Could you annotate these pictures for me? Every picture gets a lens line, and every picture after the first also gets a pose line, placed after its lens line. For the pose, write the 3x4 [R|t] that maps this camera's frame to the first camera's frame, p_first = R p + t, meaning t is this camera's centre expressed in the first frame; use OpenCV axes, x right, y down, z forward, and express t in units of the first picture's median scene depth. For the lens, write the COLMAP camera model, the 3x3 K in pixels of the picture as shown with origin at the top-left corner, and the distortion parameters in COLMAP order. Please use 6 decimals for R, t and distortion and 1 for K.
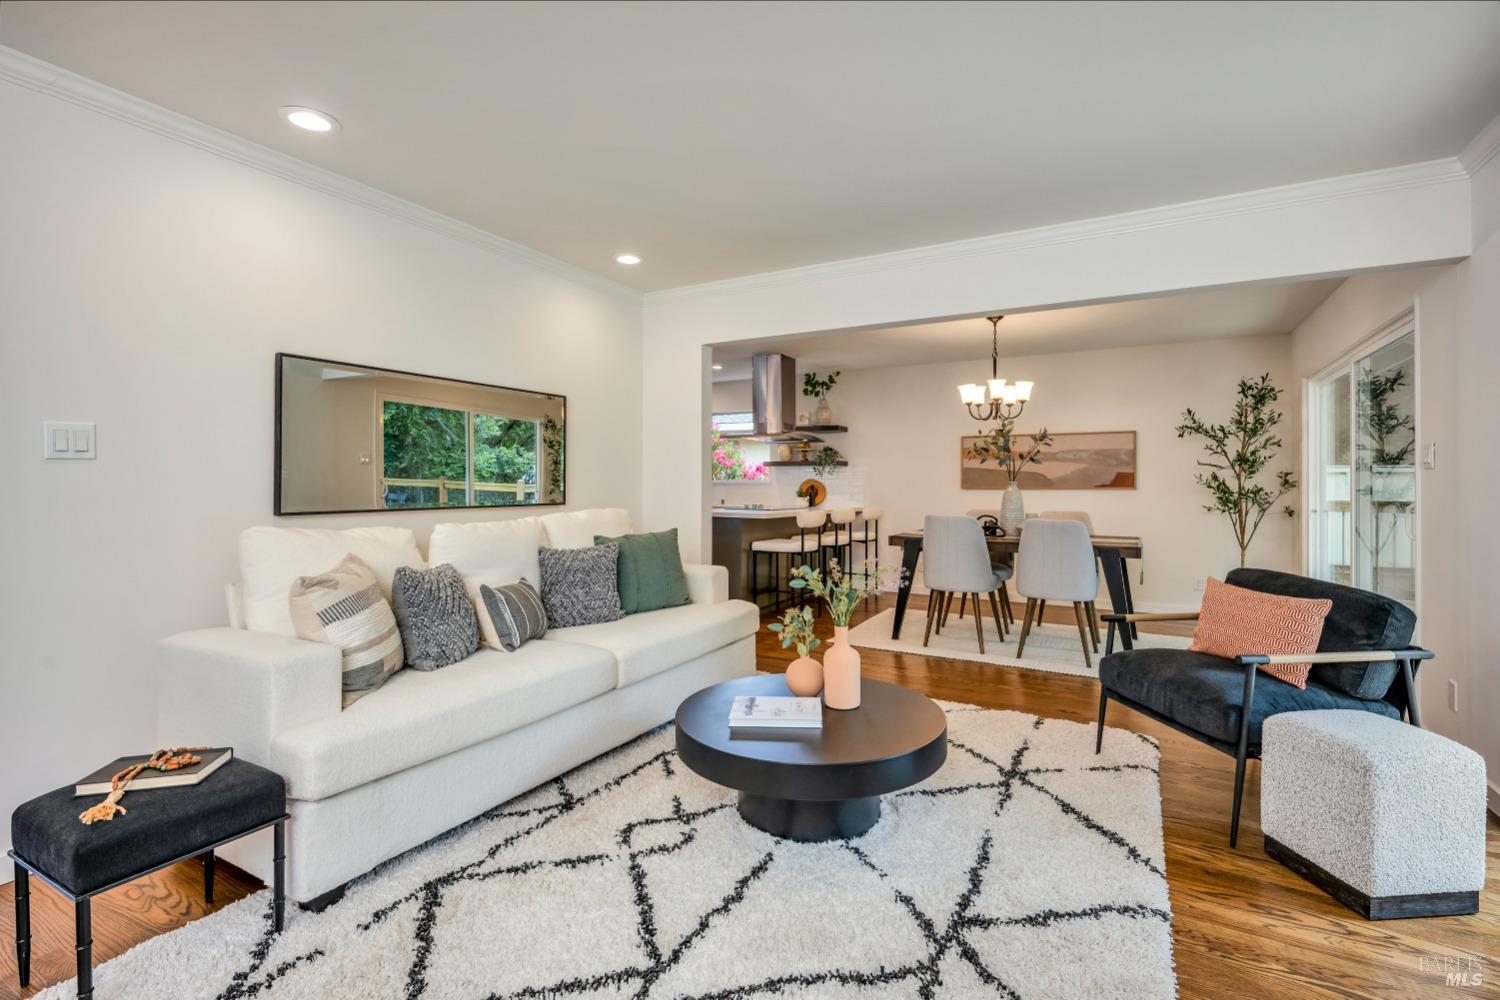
lens RADIAL K [[669.4, 0, 744.6], [0, 669.4, 489.0], [0, 0, 1]] dist [0.001657, -0.000232]
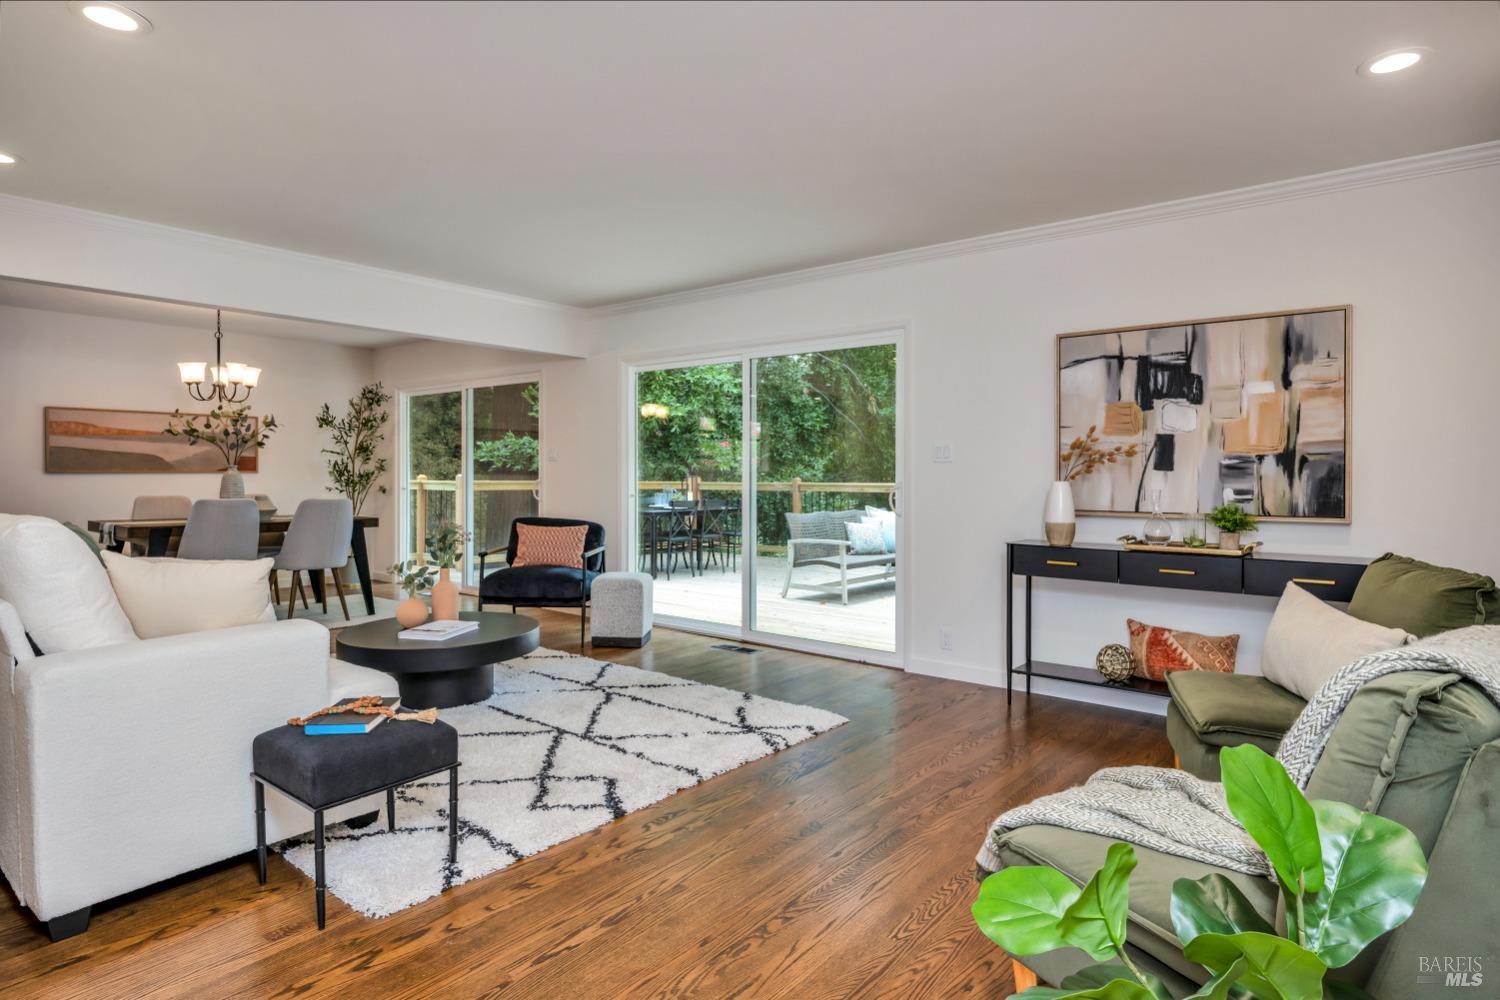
lens RADIAL K [[831.3, 0, 734.9], [0, 831.3, 464.5], [0, 0, 1]] dist [0.007823, 0.002618]
pose [[0.195242, 0.008785, 0.980716, -1.500608], [0.003655, 0.999946, -0.009685, 0.007367], [-0.980748, 0.005476, 0.195200, 0.056956]]
